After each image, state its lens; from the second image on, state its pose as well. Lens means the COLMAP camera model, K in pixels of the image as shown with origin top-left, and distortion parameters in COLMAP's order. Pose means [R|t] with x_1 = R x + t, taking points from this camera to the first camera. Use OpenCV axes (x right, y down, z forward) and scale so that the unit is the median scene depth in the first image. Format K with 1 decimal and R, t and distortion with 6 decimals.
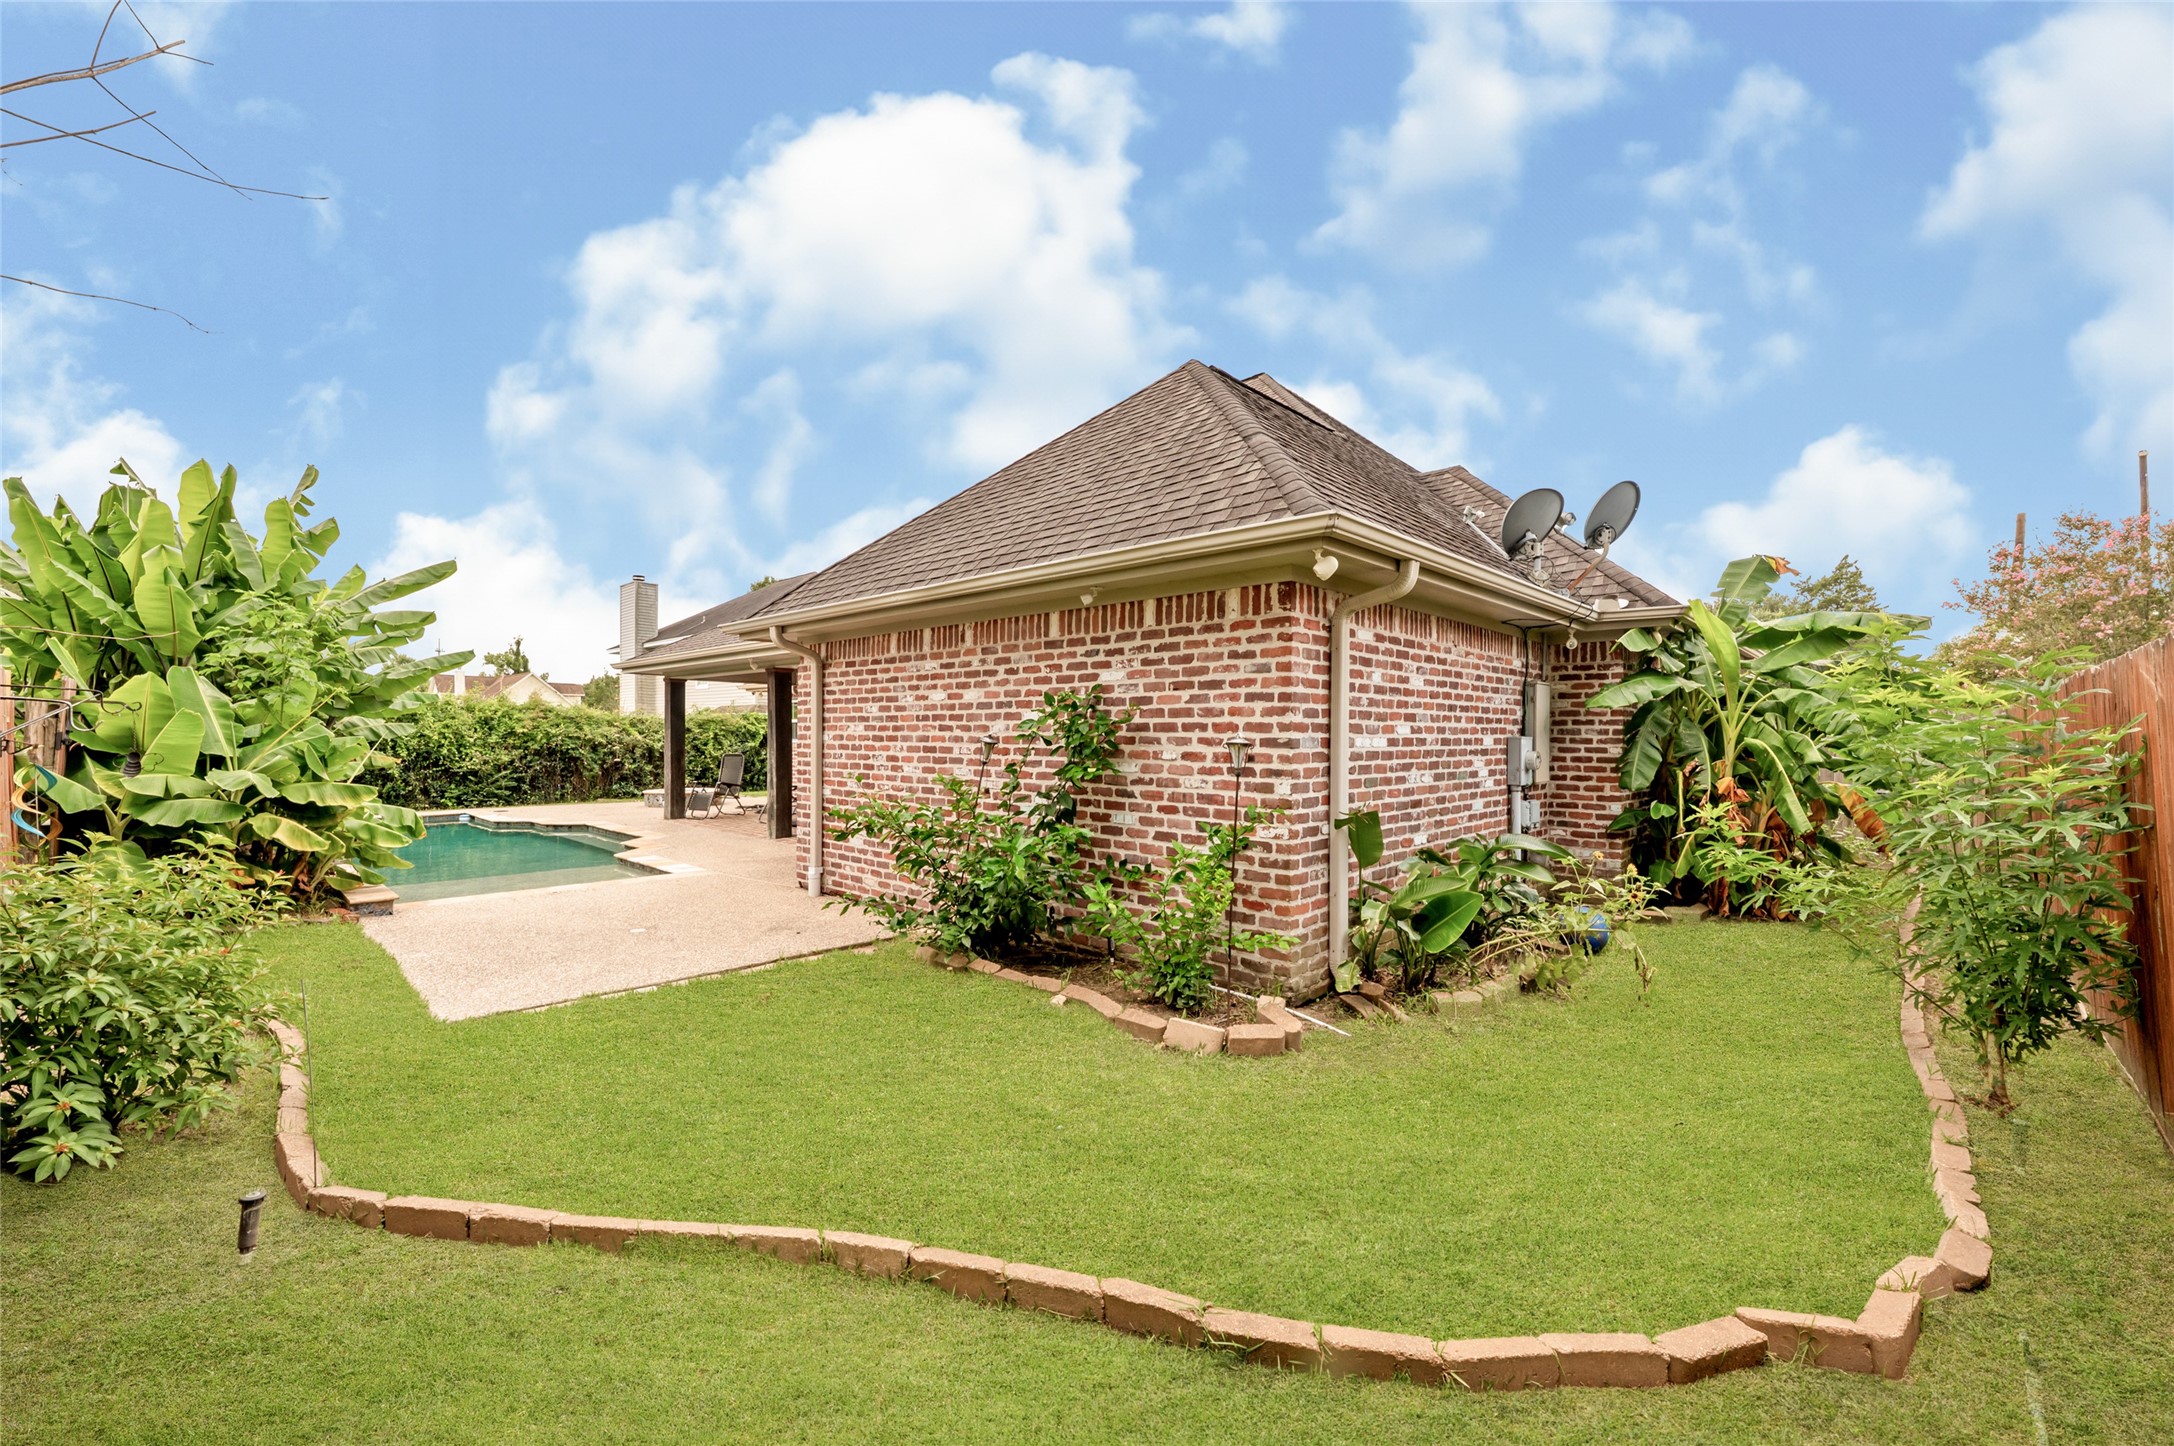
lens RADIAL K [[876.8, 0, 1080.7], [0, 876.8, 733.5], [0, 0, 1]] dist [-0.001824, -0.000275]
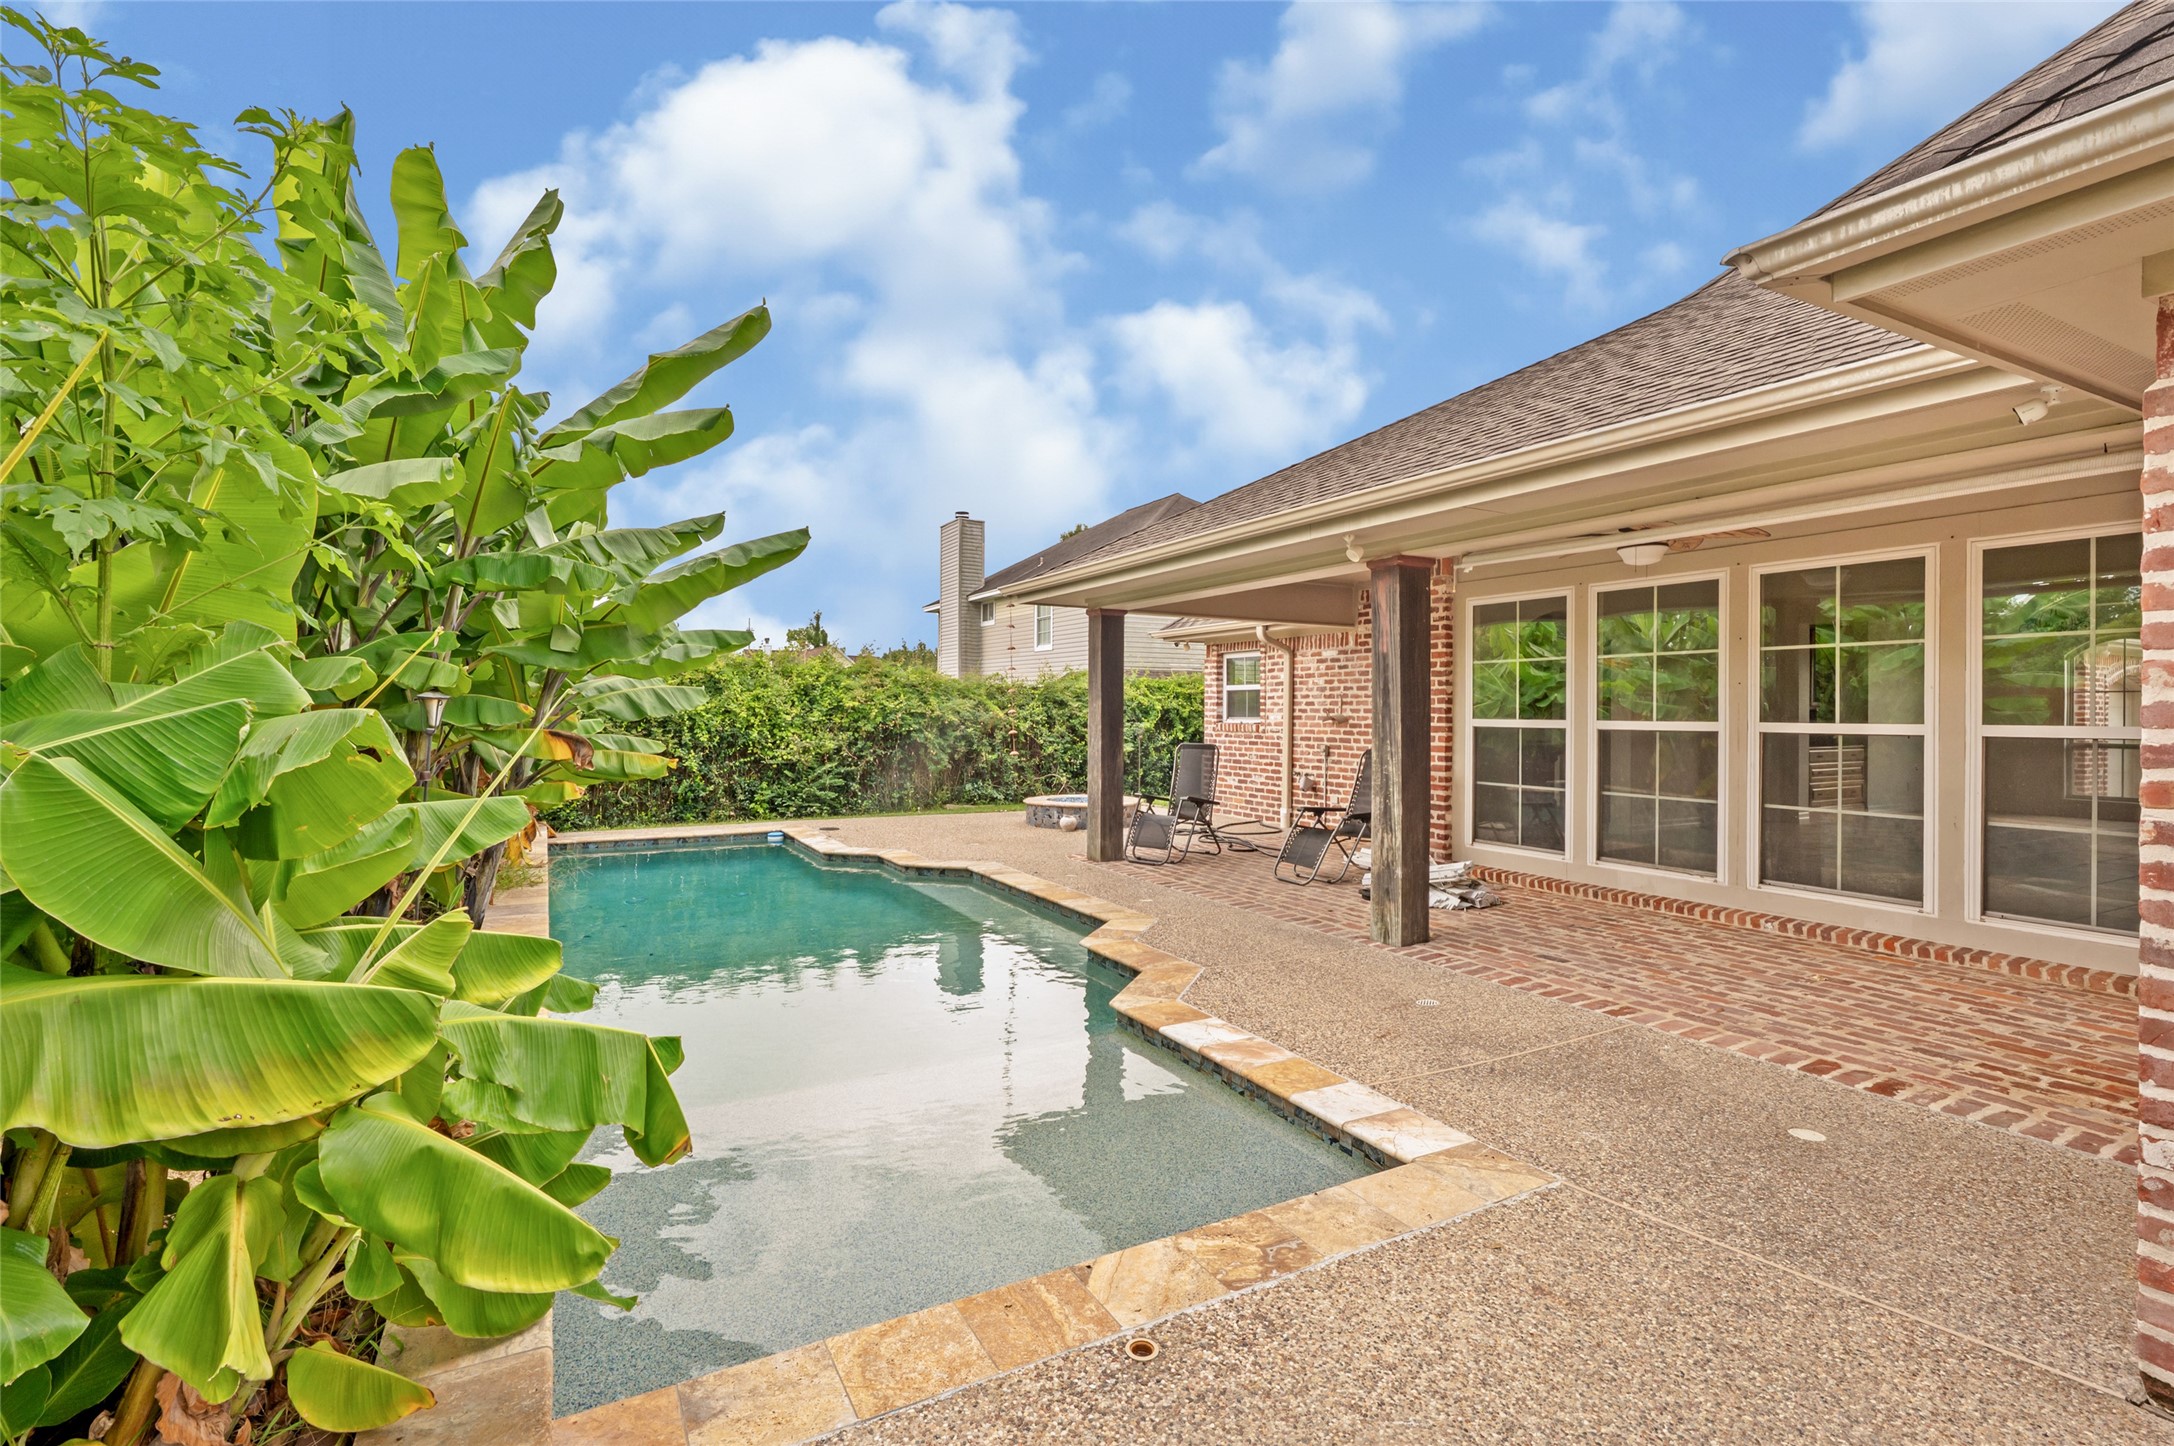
lens RADIAL K [[1015.0, 0, 1092.5], [0, 1015.0, 712.1], [0, 0, 1]] dist [-0.002207, 0.000598]
pose [[0.953482, 0.001343, -0.301446, -0.225672], [-0.000697, 0.999997, 0.002251, 0.000862], [0.301448, -0.001936, 0.953481, 0.310404]]
